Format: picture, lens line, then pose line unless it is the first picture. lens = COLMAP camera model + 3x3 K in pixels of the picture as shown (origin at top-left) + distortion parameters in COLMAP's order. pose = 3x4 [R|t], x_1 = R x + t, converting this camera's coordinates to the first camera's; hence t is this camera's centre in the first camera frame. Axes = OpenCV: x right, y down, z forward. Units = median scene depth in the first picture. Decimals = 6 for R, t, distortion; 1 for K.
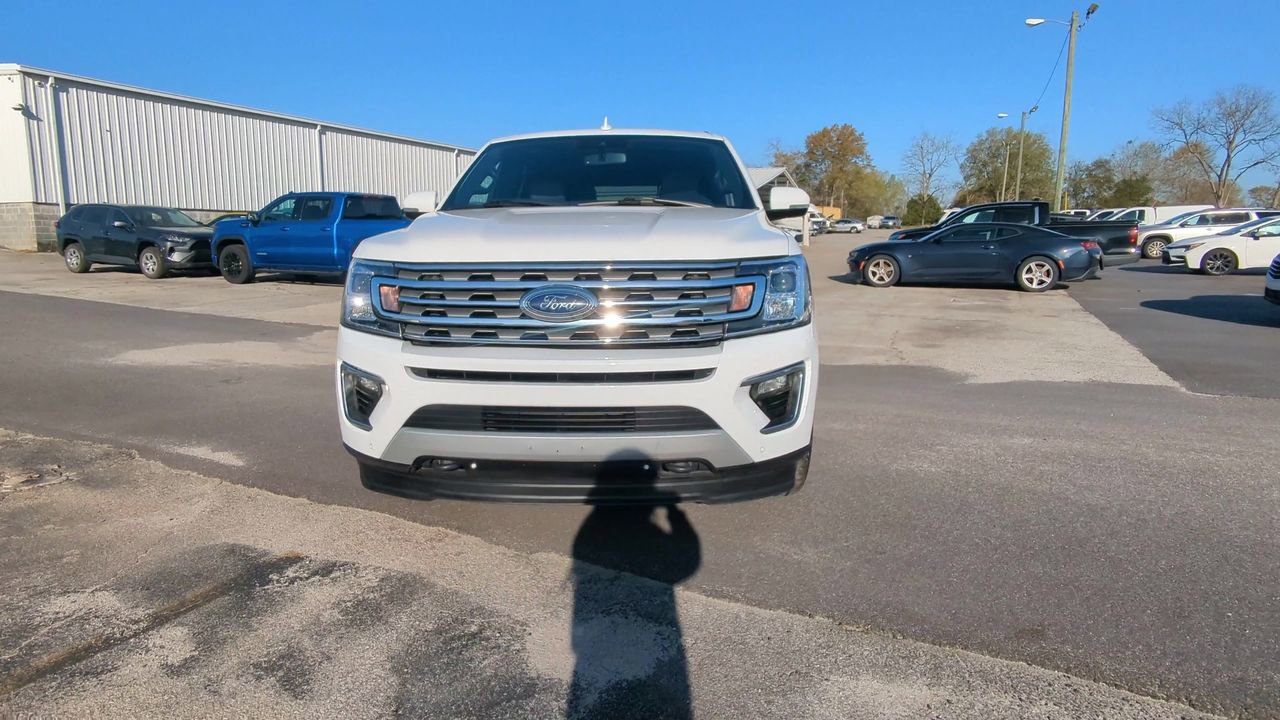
lens RADIAL K [[719.6, 0, 640.0], [0, 719.6, 360.0], [0, 0, 1]] dist [-0.005689, 0.001400]
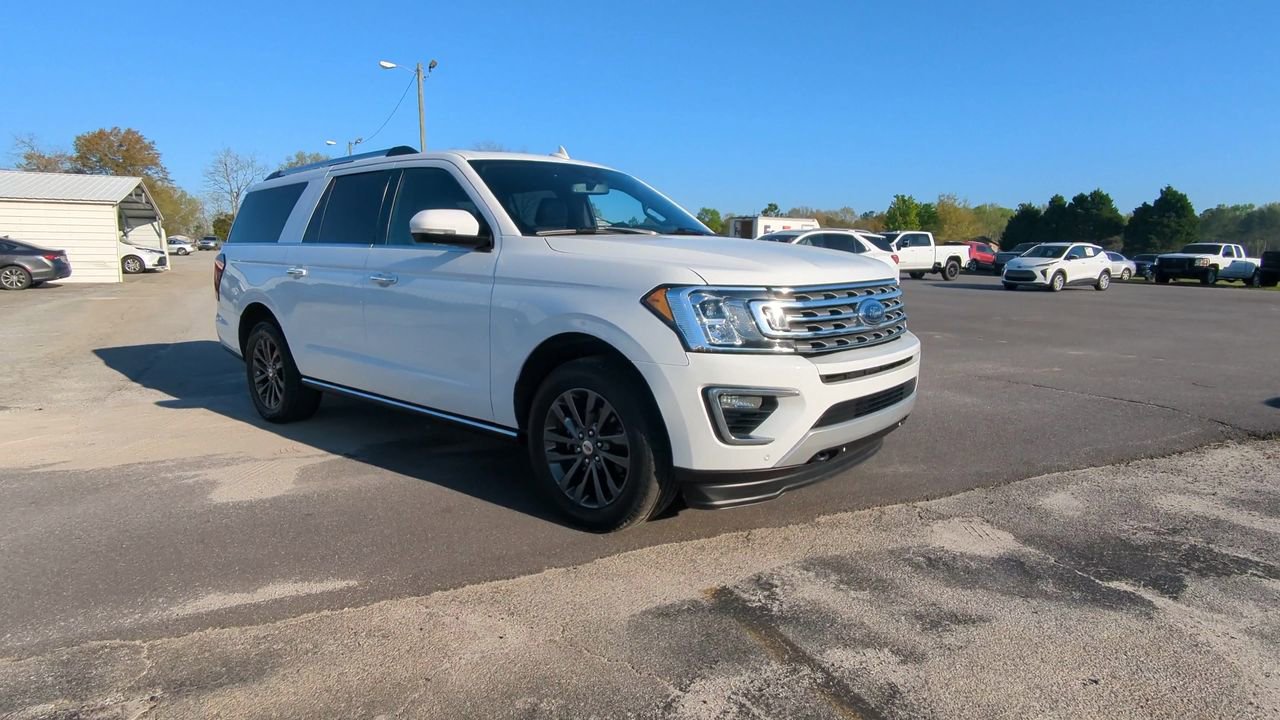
lens RADIAL K [[719.6, 0, 640.0], [0, 719.6, 360.0], [0, 0, 1]] dist [-0.005689, 0.001400]
pose [[0.626321, -0.108736, 0.771945, -0.108135], [0.131682, 0.990752, 0.032716, -0.006985], [-0.768363, 0.081161, 0.634847, 0.037311]]
